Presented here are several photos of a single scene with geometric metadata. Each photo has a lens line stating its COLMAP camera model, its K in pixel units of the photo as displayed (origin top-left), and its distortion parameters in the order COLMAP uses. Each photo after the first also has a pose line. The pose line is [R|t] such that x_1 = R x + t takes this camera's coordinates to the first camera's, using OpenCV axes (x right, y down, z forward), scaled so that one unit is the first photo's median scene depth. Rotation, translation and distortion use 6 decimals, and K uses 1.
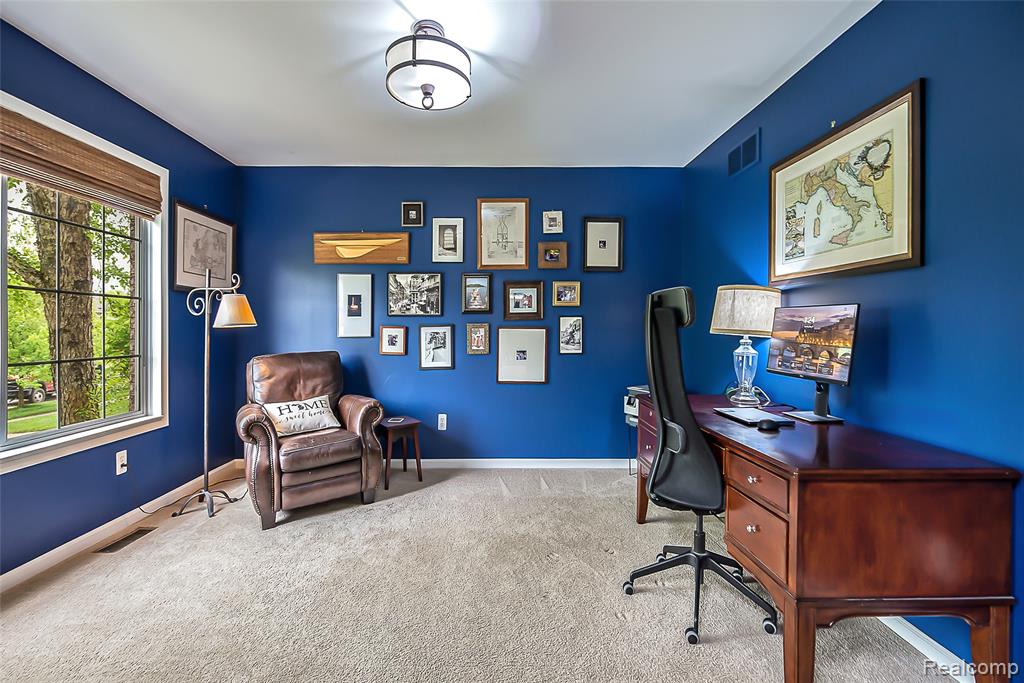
lens RADIAL K [[464.3, 0, 512.0], [0, 464.3, 341.5], [0, 0, 1]] dist [-0.003028, -0.000902]
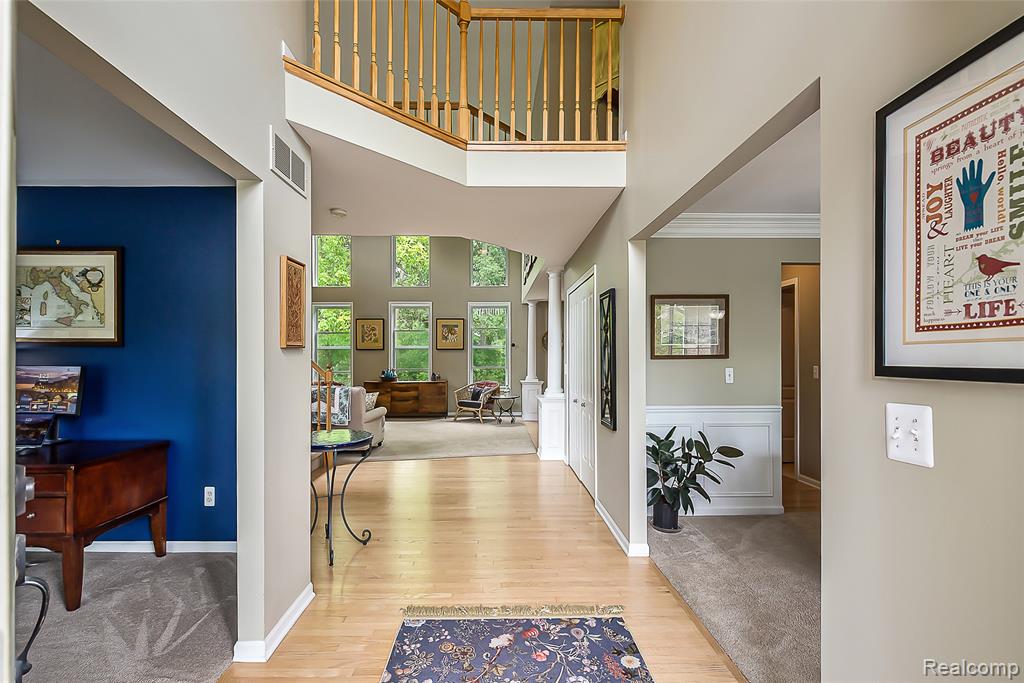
lens RADIAL K [[432.3, 0, 510.3], [0, 432.3, 345.8], [0, 0, 1]] dist [-0.002588, -0.000582]
pose [[0.022191, 0.017335, 0.999603, -0.732713], [0.013428, 0.999754, -0.017635, -0.099930], [-0.999664, 0.013814, 0.021953, -0.542006]]
